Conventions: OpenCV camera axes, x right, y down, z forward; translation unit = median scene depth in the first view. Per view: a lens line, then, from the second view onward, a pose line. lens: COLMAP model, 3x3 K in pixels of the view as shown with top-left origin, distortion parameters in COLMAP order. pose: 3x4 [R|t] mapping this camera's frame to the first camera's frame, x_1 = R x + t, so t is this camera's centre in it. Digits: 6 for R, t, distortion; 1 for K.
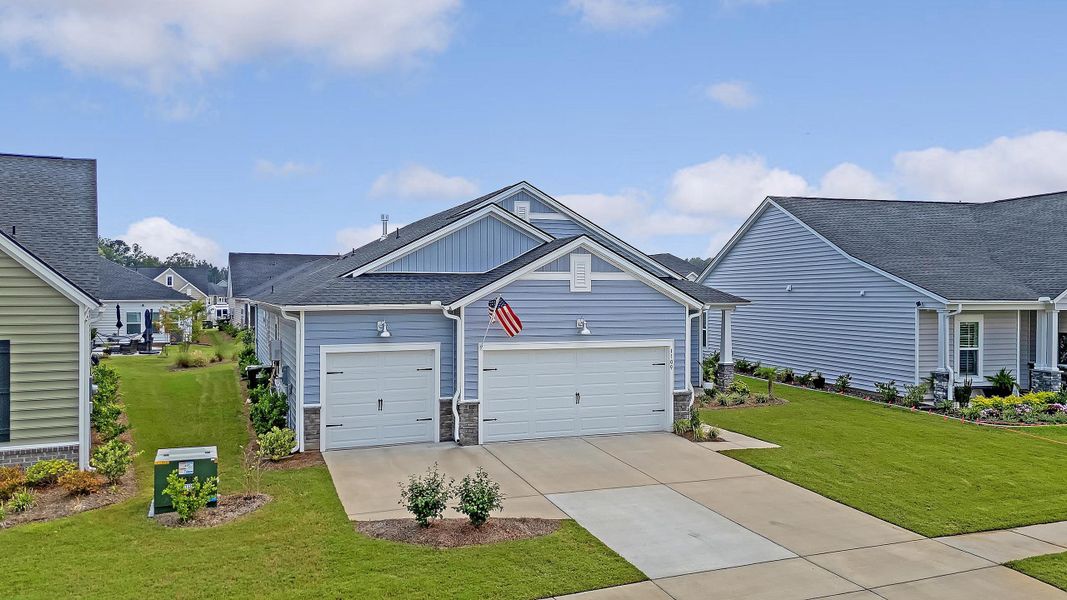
lens RADIAL K [[786.7, 0, 533.5], [0, 786.7, 300.0], [0, 0, 1]] dist [0.025849, -0.006169]
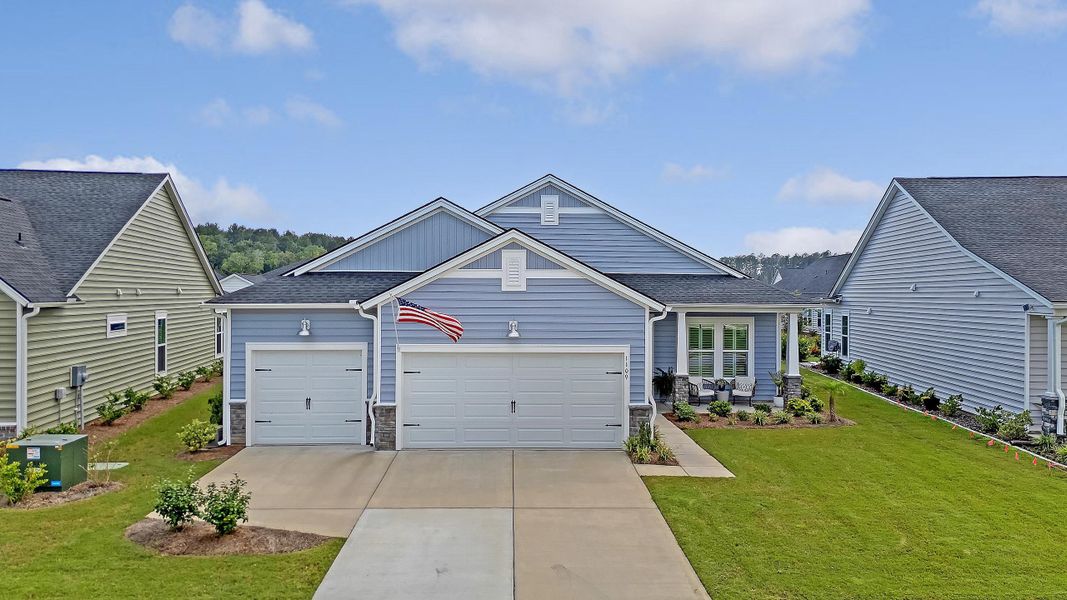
lens RADIAL K [[786.7, 0, 533.5], [0, 786.7, 300.0], [0, 0, 1]] dist [0.025849, -0.006169]
pose [[0.943194, 0.005163, -0.332201, 0.388750], [-0.005523, 0.999985, -0.000140, 0.000148], [0.332195, 0.001967, 0.943209, 0.142906]]
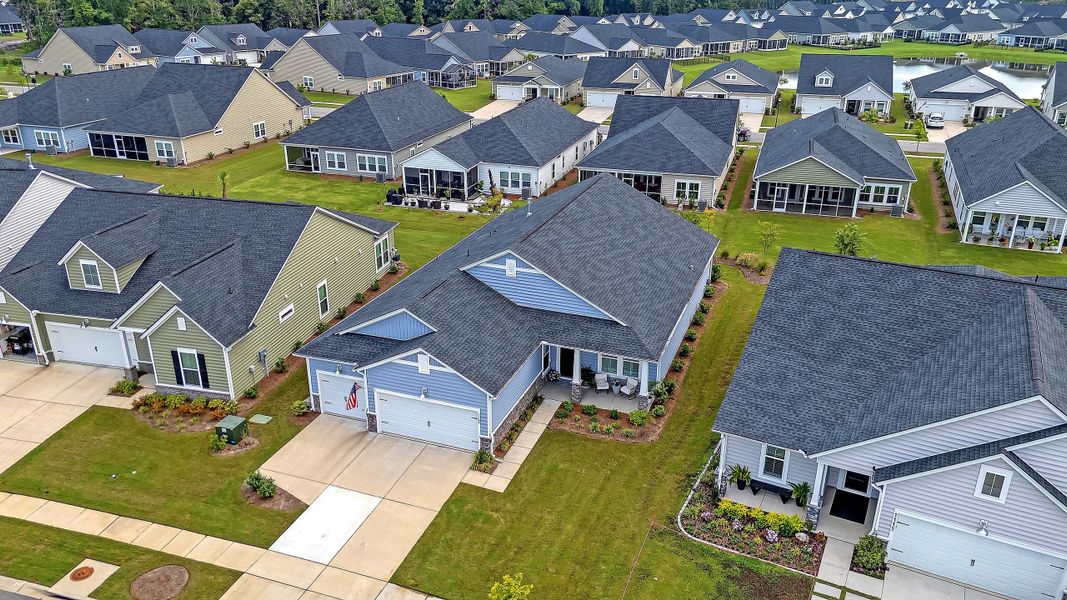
lens RADIAL K [[786.7, 0, 533.5], [0, 786.7, 300.0], [0, 0, 1]] dist [0.025849, -0.006169]
pose [[0.744322, 0.255045, -0.617200, 1.308420], [-0.007040, 0.927146, 0.374633, -0.839140], [0.667783, -0.274503, 0.691891, -0.022358]]
